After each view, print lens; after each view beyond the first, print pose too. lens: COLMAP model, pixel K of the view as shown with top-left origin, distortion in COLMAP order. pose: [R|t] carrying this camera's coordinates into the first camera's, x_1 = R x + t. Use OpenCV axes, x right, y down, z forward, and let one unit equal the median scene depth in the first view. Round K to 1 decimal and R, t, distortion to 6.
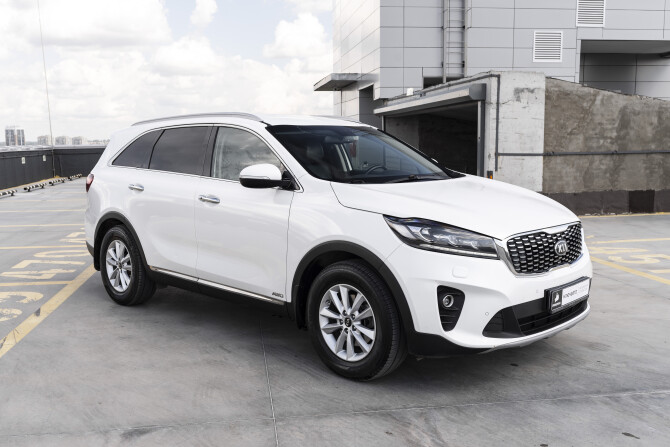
lens RADIAL K [[681.1, 0, 318.1], [0, 681.1, 224.5], [0, 0, 1]] dist [0.005077, -0.004098]
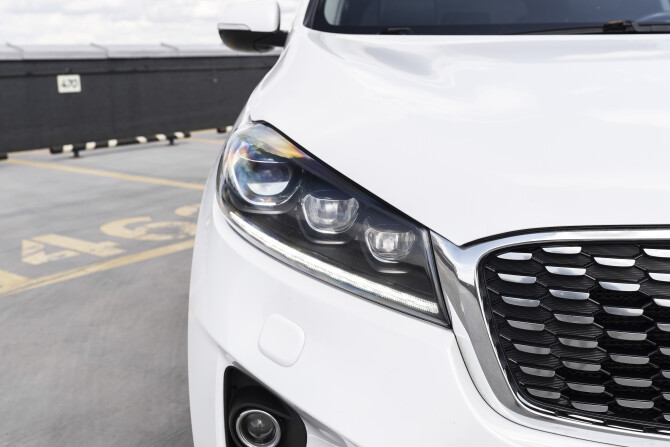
lens RADIAL K [[720.5, 0, 335.0], [0, 720.5, 223.5], [0, 0, 1]] dist [-0.014502, -0.017580]
pose [[0.710946, 0.154510, -0.686063, 0.059054], [-0.080587, 0.987038, 0.138784, -0.001881], [0.698614, -0.043381, 0.714182, 0.119700]]
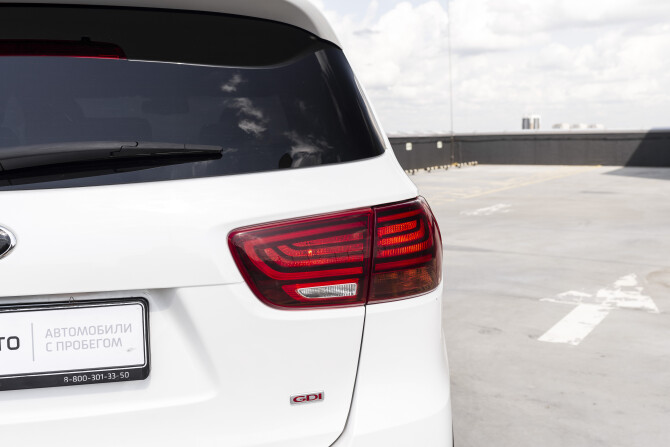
lens RADIAL K [[720.5, 0, 335.0], [0, 720.5, 223.5], [0, 0, 1]] dist [-0.014502, -0.017580]
pose [[0.769129, 0.071170, -0.635119, 0.144514], [-0.065643, 0.997321, 0.032264, -0.006861], [0.635714, 0.016876, 0.771740, 0.094568]]
